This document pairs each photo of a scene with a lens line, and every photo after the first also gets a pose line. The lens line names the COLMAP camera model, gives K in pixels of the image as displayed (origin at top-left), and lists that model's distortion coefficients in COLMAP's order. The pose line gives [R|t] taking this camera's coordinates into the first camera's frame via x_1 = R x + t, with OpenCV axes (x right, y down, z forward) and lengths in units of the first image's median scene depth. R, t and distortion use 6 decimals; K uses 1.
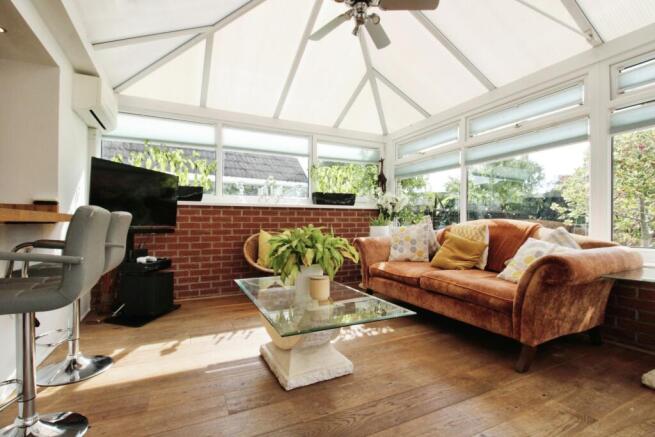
lens RADIAL K [[308.6, 0, 330.8], [0, 308.6, 220.6], [0, 0, 1]] dist [-0.018735, -0.001448]
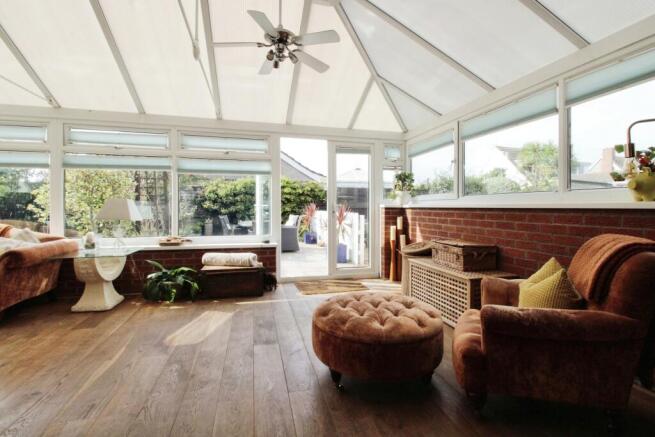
lens RADIAL K [[308.6, 0, 330.4], [0, 308.6, 216.4], [0, 0, 1]] dist [-0.018735, -0.001448]
pose [[0.200455, -0.023027, 0.979432, -0.372770], [-0.015148, 0.999531, 0.026600, -0.100553], [-0.979586, -0.020168, 0.200012, -0.726112]]
